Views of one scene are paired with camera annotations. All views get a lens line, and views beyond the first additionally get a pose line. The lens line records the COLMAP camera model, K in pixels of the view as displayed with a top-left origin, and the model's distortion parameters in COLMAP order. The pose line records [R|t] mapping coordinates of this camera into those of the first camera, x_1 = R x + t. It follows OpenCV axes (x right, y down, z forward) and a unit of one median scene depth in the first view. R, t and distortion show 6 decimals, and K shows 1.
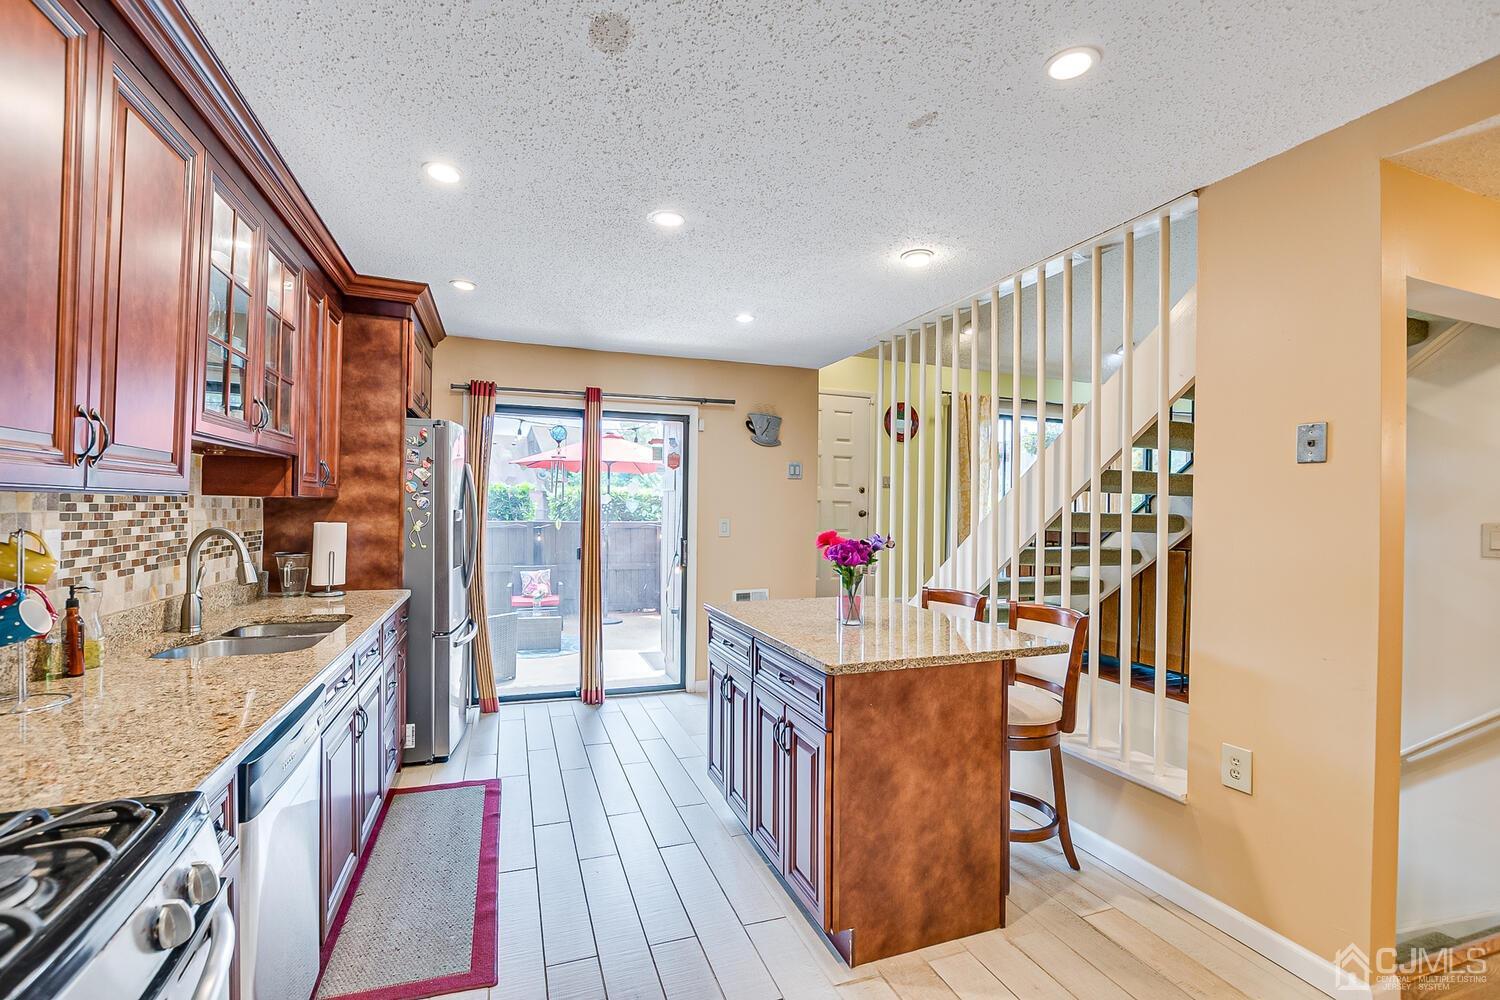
lens RADIAL K [[660.3, 0, 744.1], [0, 660.3, 506.6], [0, 0, 1]] dist [-0.021935, 0.003100]
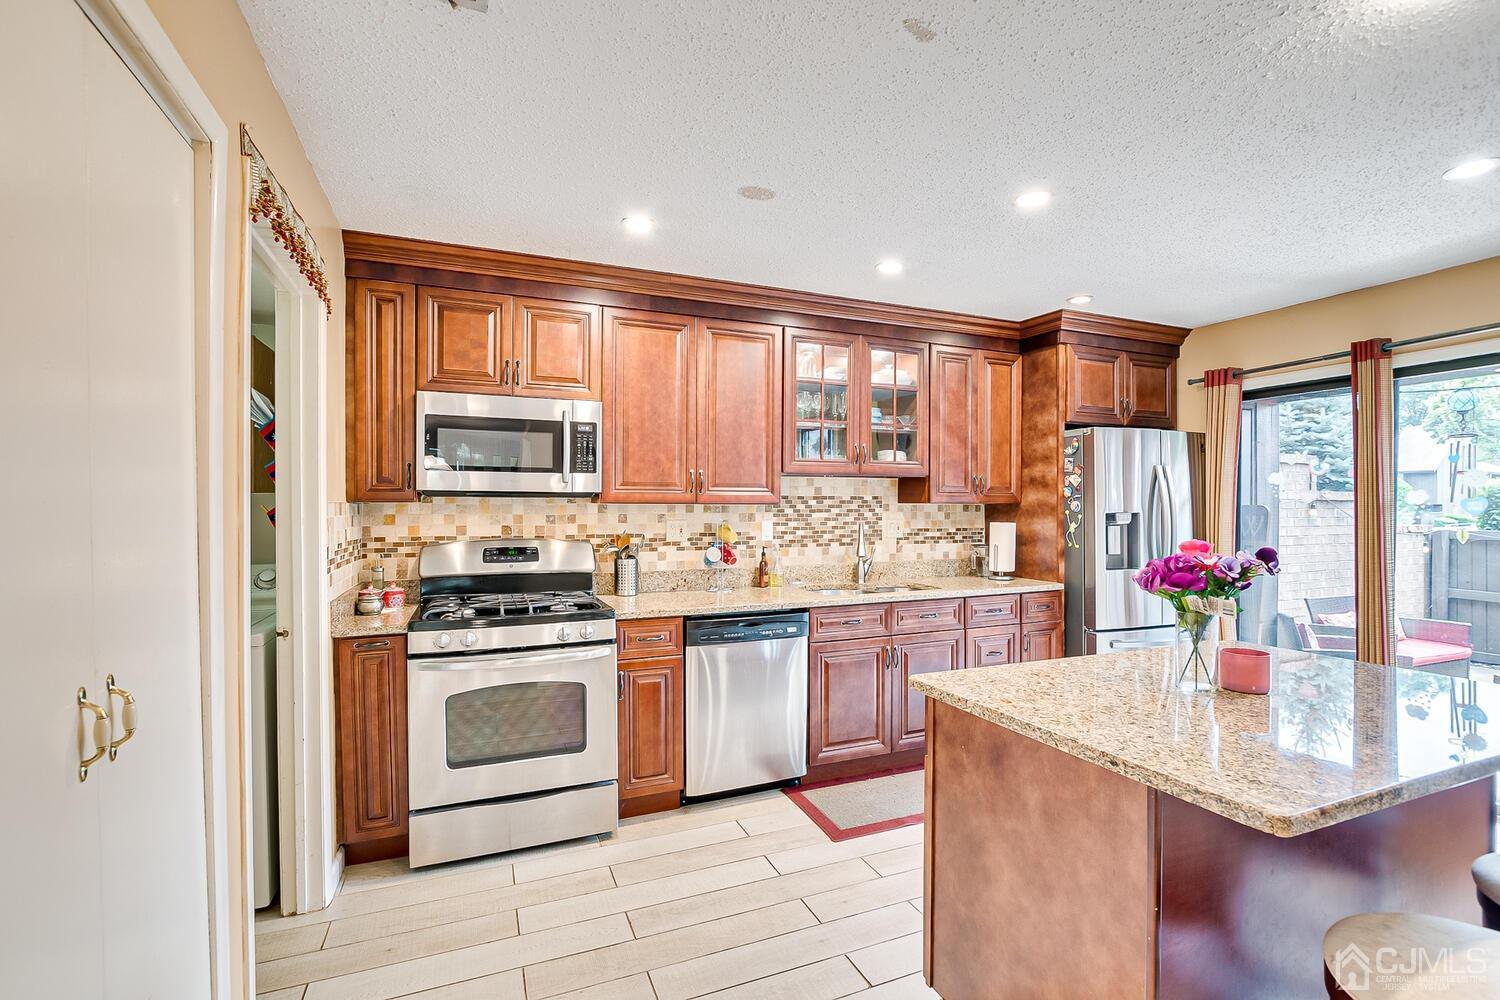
lens RADIAL K [[660.3, 0, 751.9], [0, 660.3, 508.7], [0, 0, 1]] dist [-0.021935, 0.003100]
pose [[0.053107, -0.010070, -0.998538, 0.594907], [0.001199, 0.999949, -0.010021, 0.008528], [0.998588, -0.000665, 0.053116, 0.418468]]
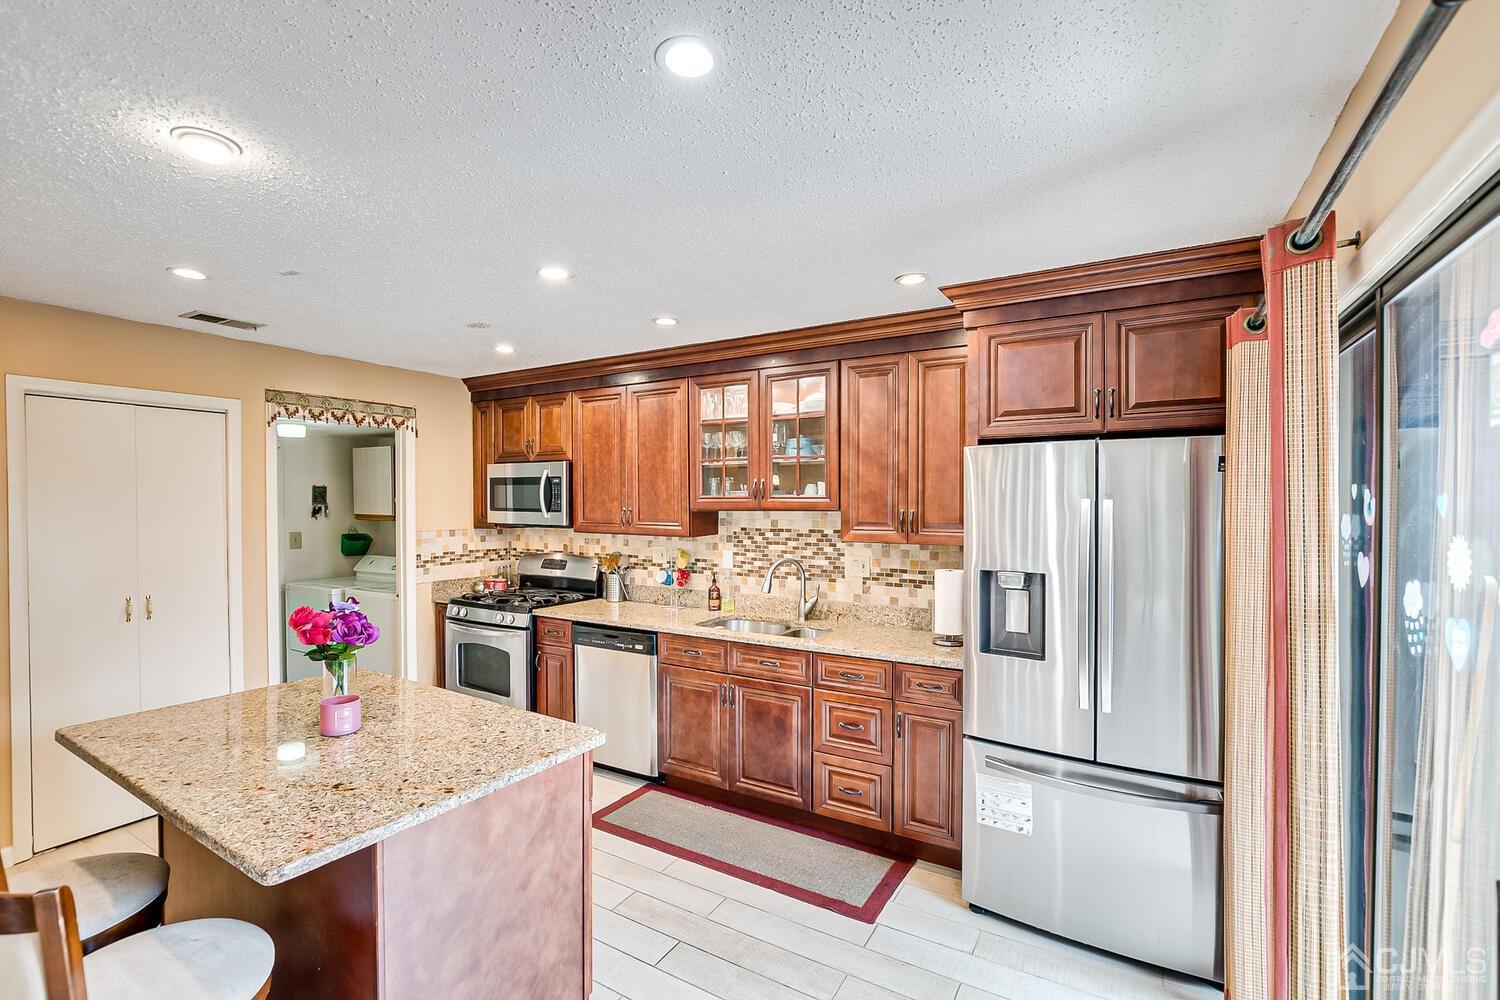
lens RADIAL K [[660.3, 0, 754.0], [0, 660.3, 508.9], [0, 0, 1]] dist [-0.021935, 0.003100]
pose [[-0.764883, -0.009540, -0.644098, 0.218929], [-0.013068, 0.999914, 0.000708, -0.061301], [0.644036, 0.008959, -0.764943, 1.483516]]
